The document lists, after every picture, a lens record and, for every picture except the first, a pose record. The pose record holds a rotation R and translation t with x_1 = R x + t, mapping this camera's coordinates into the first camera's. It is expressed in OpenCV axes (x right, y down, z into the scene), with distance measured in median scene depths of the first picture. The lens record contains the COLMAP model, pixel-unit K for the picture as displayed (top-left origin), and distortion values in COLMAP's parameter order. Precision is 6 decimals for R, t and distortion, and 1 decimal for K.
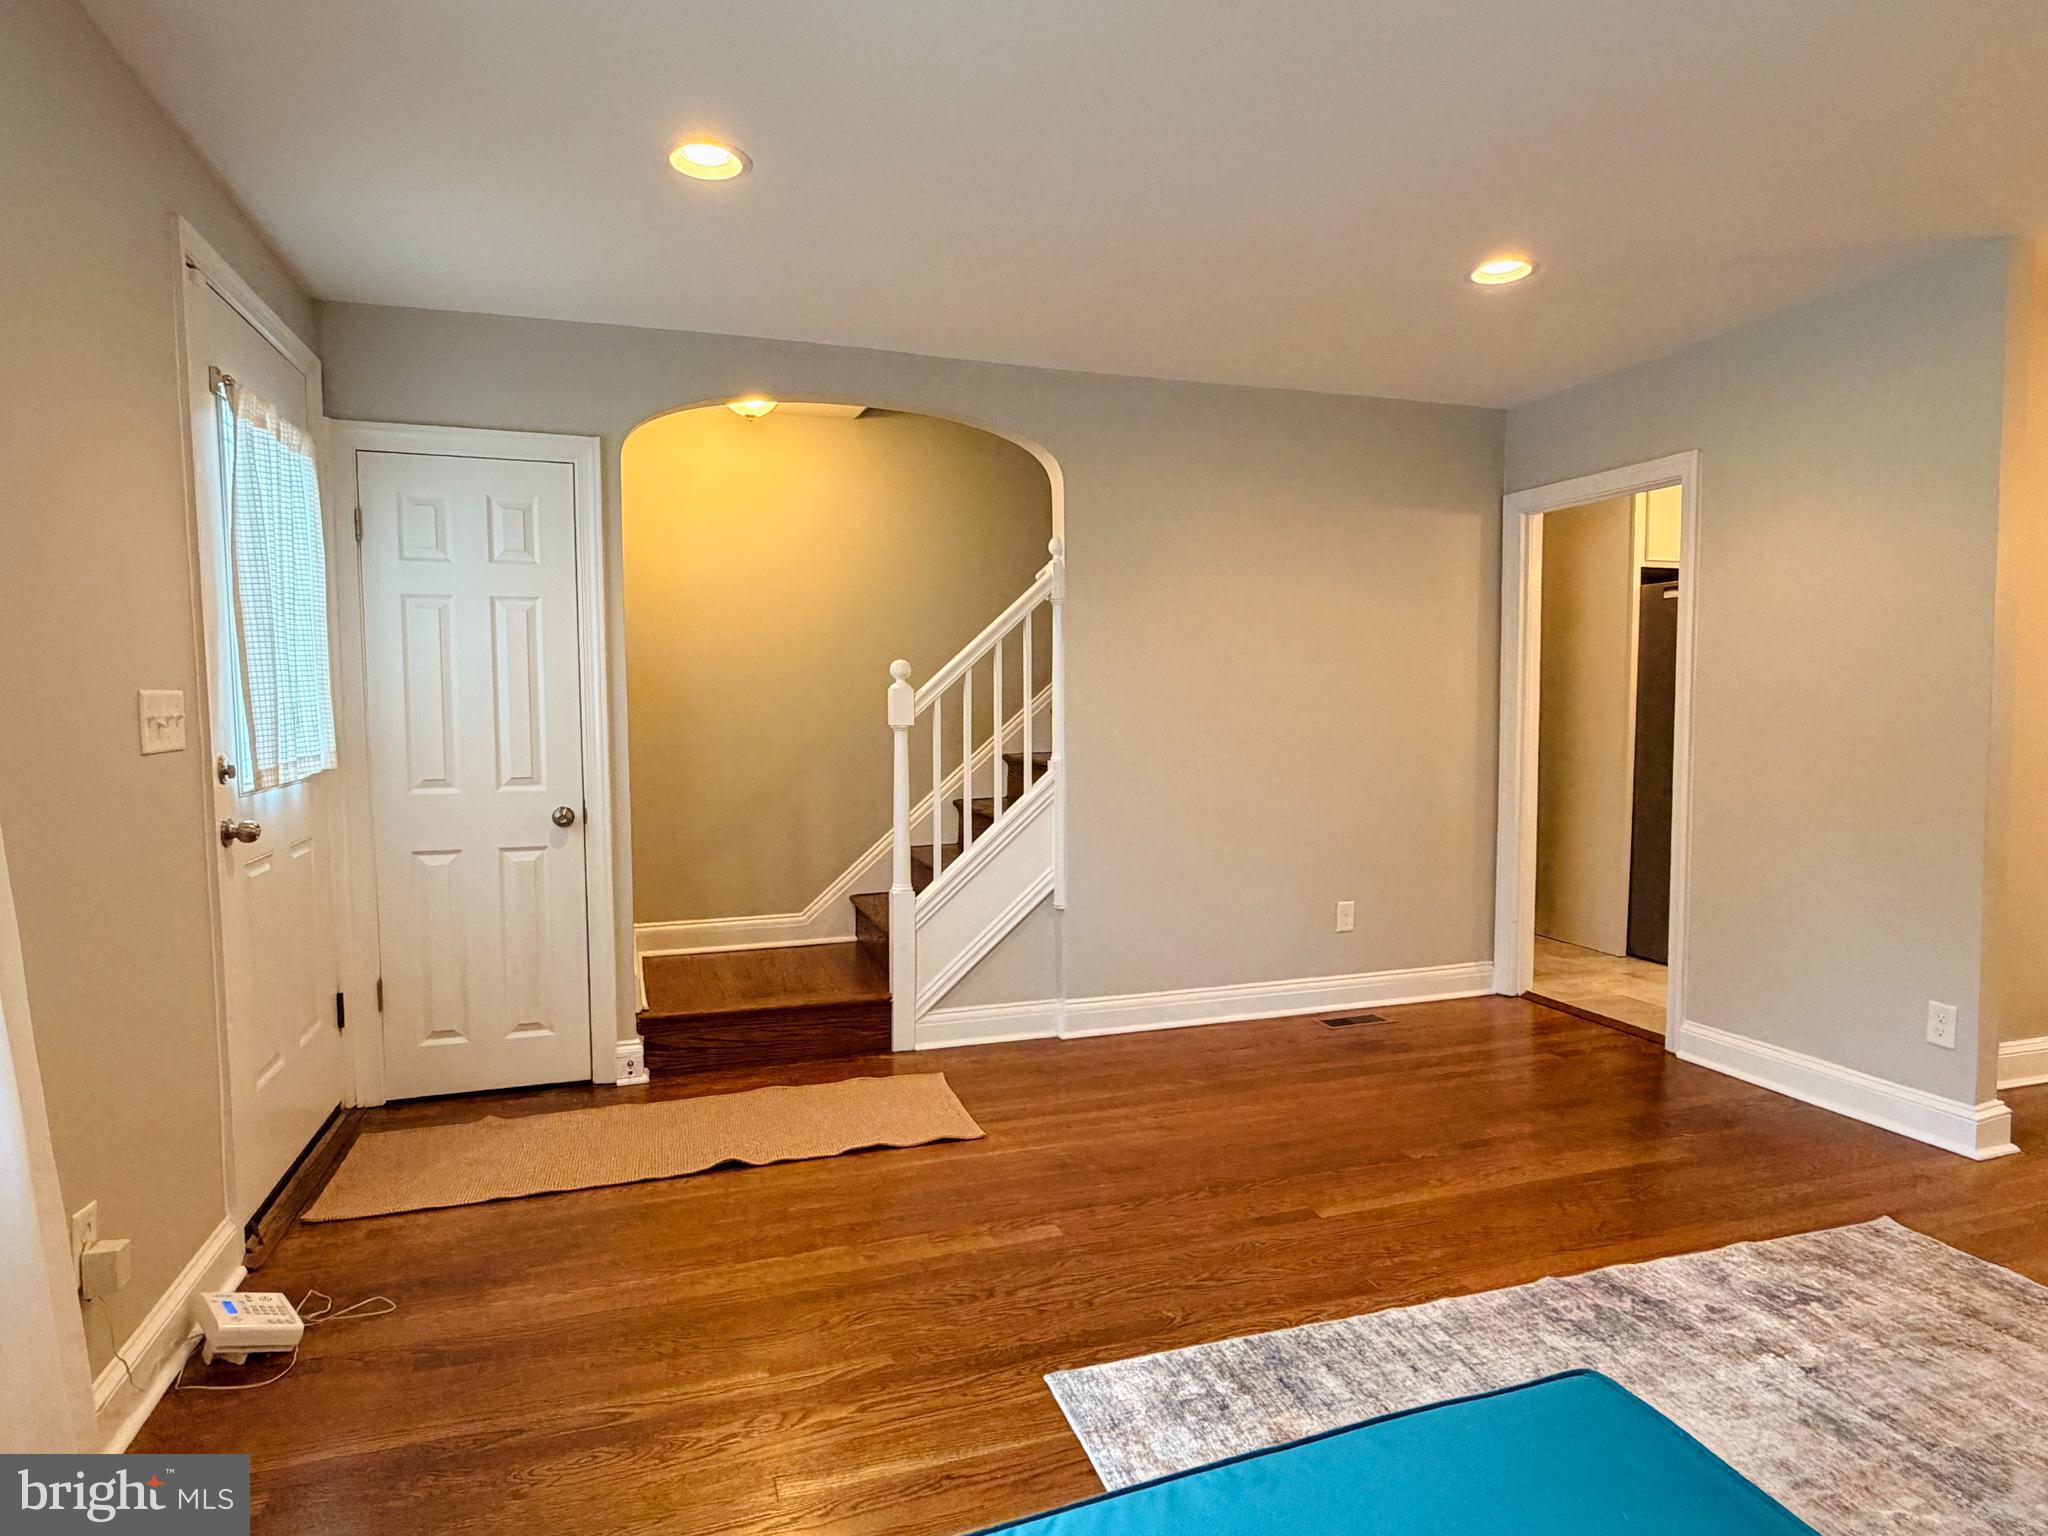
lens RADIAL K [[1148.6, 0, 1025.8], [0, 1148.6, 778.0], [0, 0, 1]] dist [-0.000410, 0.000496]
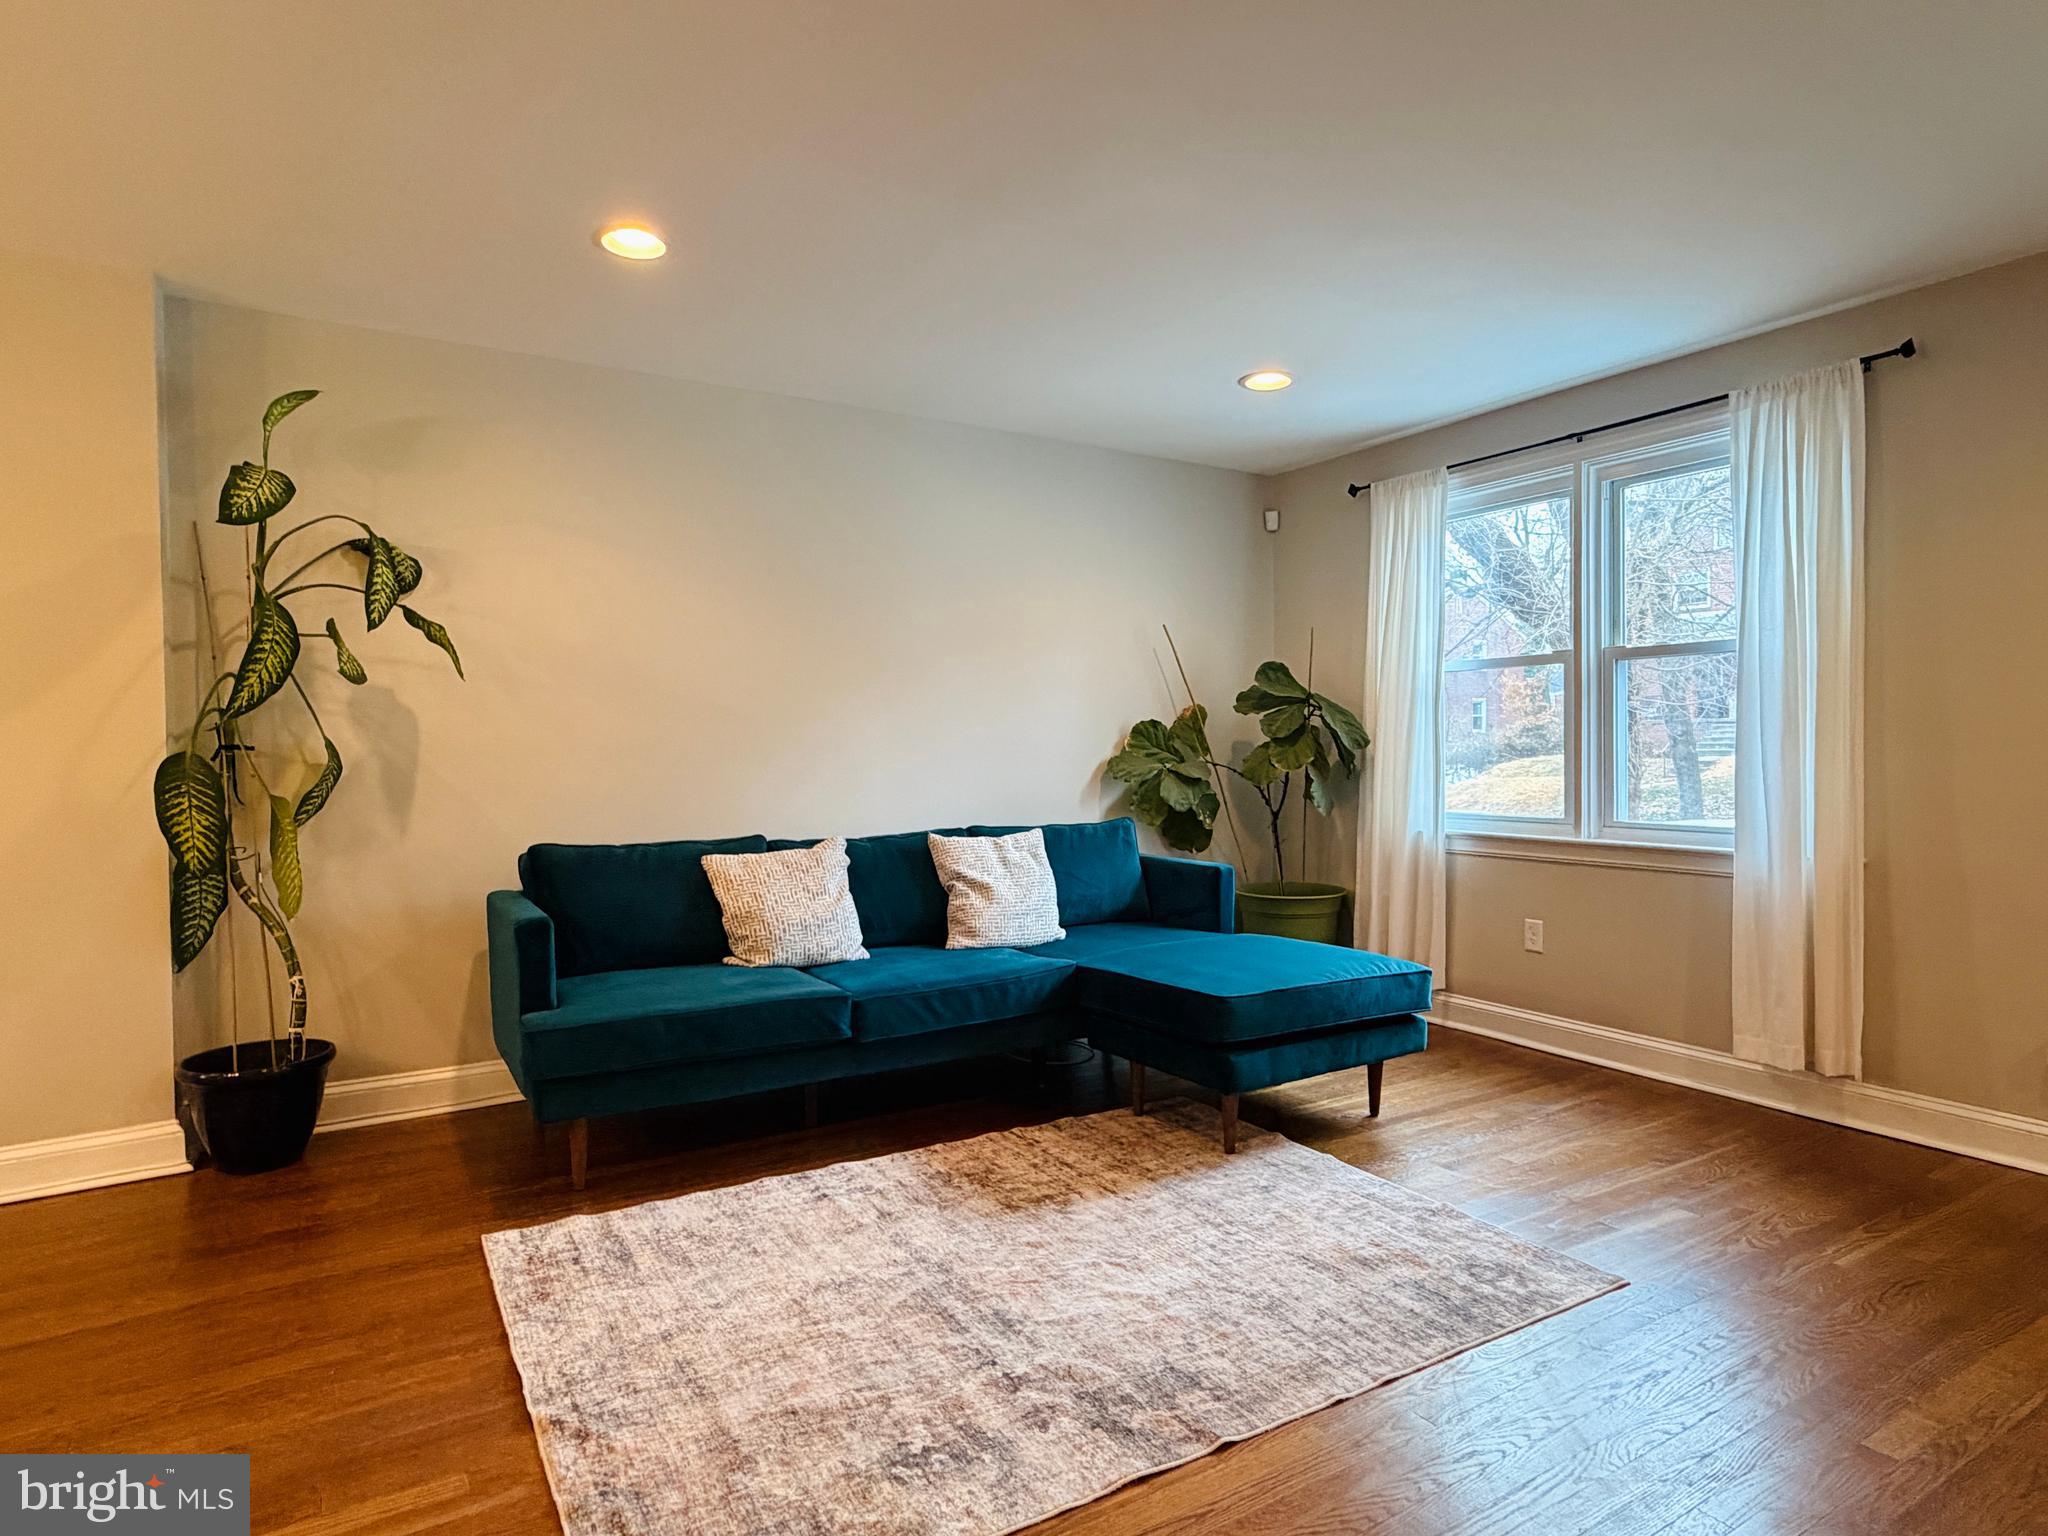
lens RADIAL K [[1148.6, 0, 1023.1], [0, 1148.6, 774.8], [0, 0, 1]] dist [-0.000410, 0.000496]
pose [[-0.973422, 0.020013, -0.228142, 0.561421], [0.000154, 0.996231, 0.086738, -0.060005], [0.229018, 0.084397, -0.969756, 1.252772]]
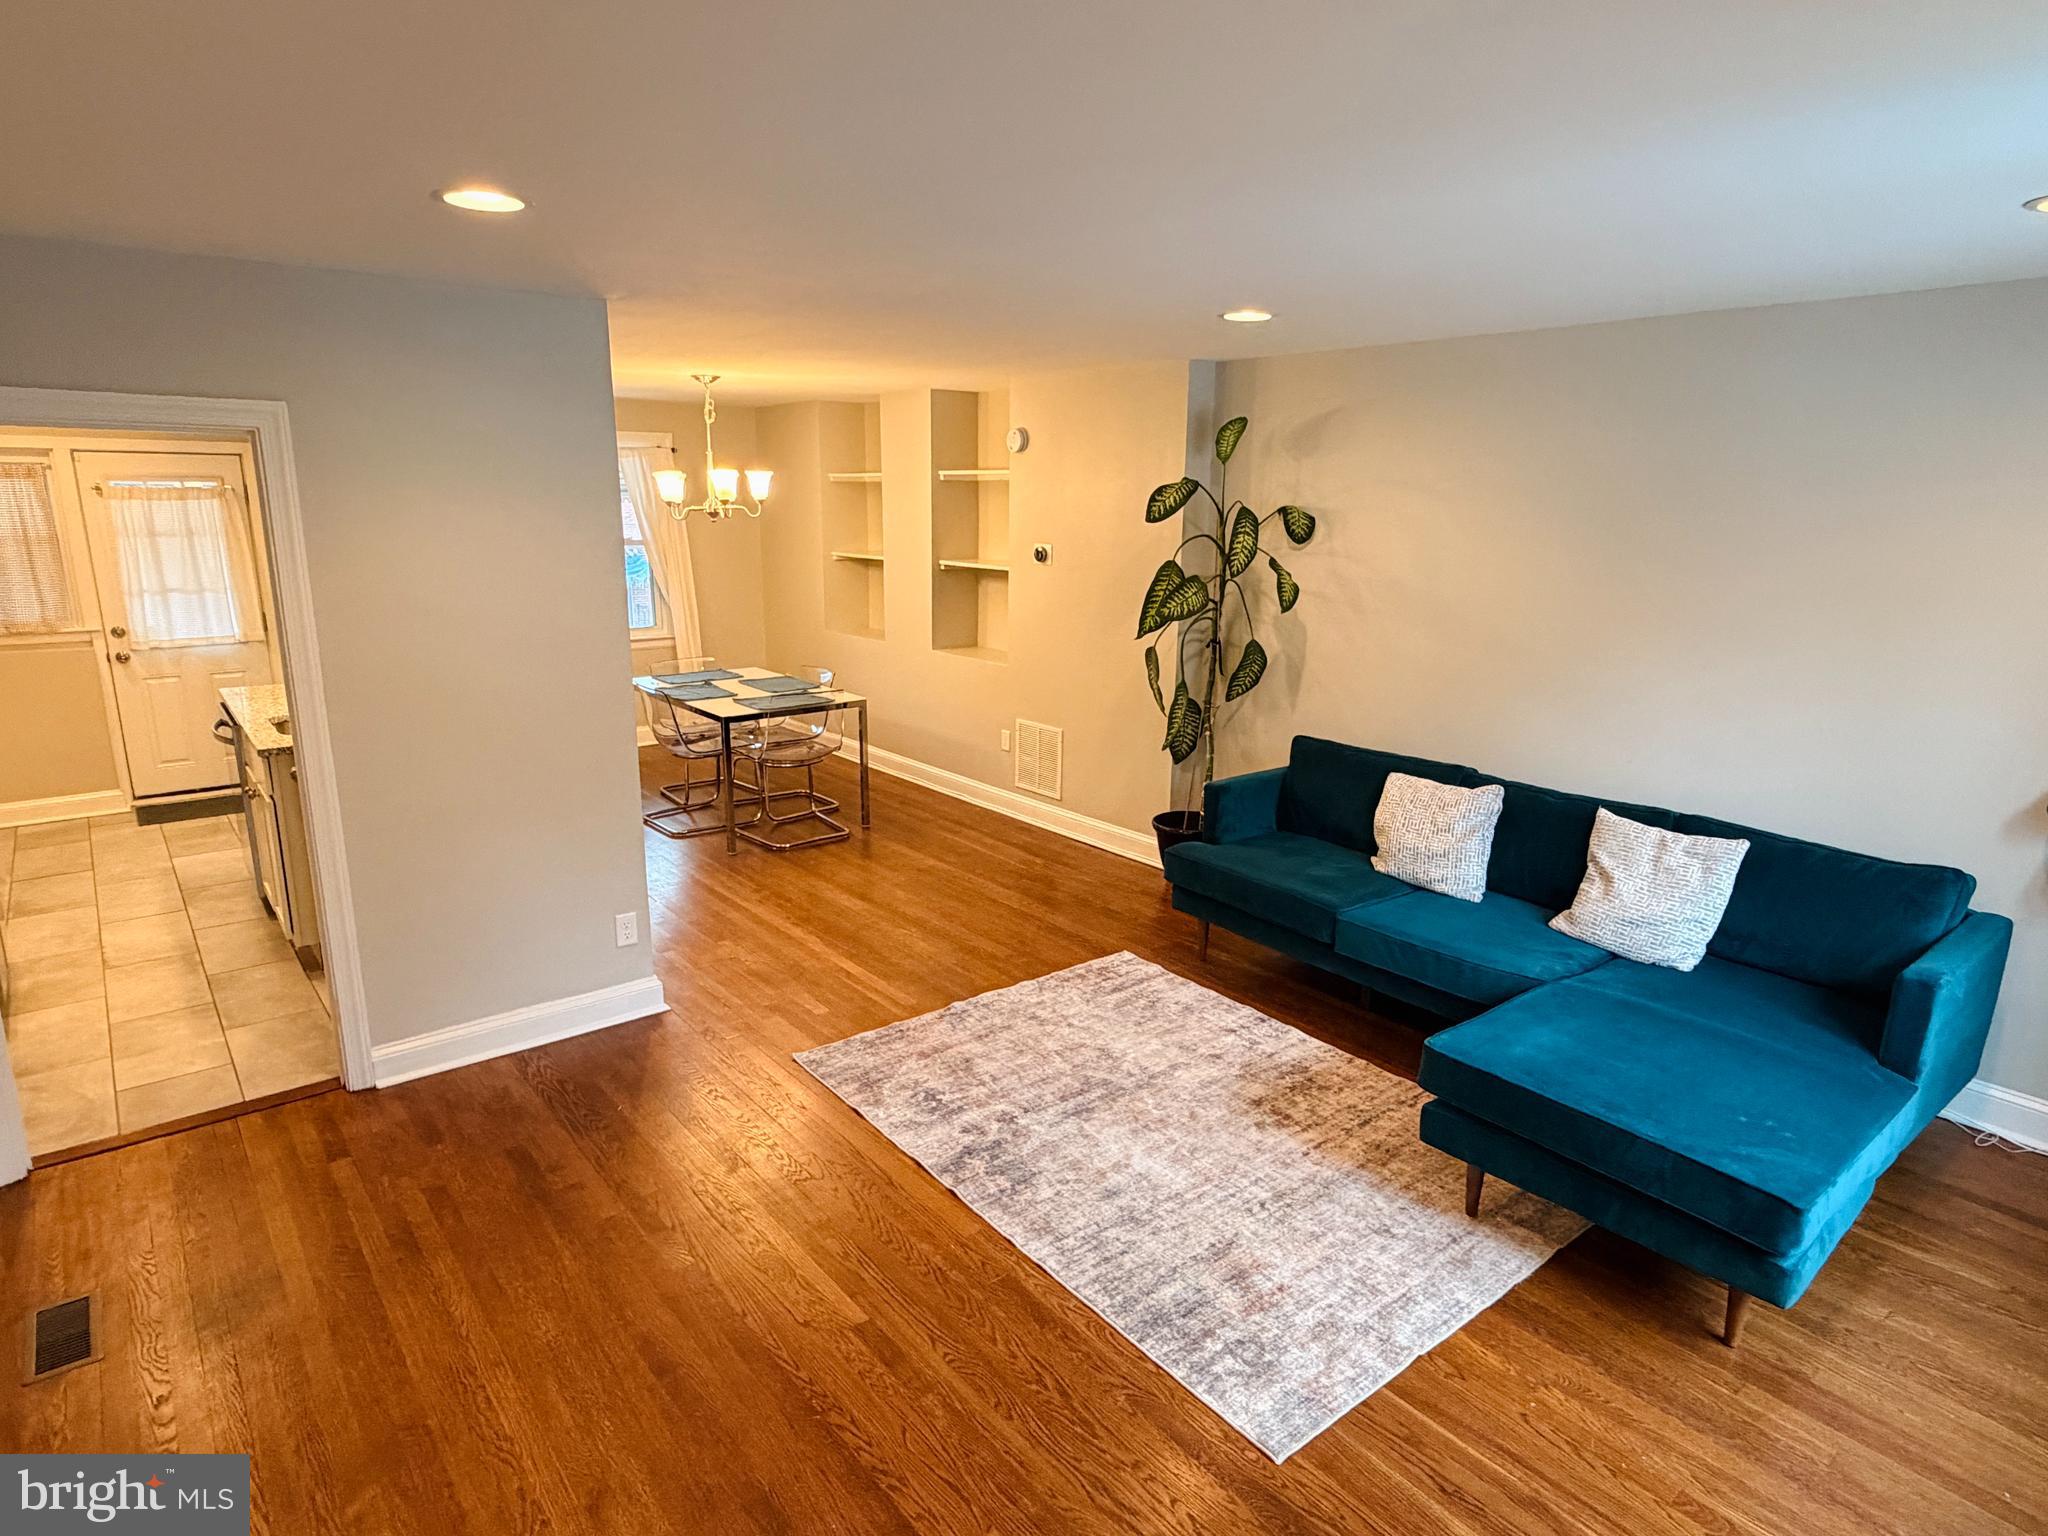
lens RADIAL K [[1148.6, 0, 1022.5], [0, 1148.6, 773.4], [0, 0, 1]] dist [-0.000410, 0.000496]
pose [[-0.352953, -0.218718, 0.909718, -0.472422], [0.049700, 0.966538, 0.251662, -0.246559], [-0.934320, 0.134038, -0.330272, 0.959149]]
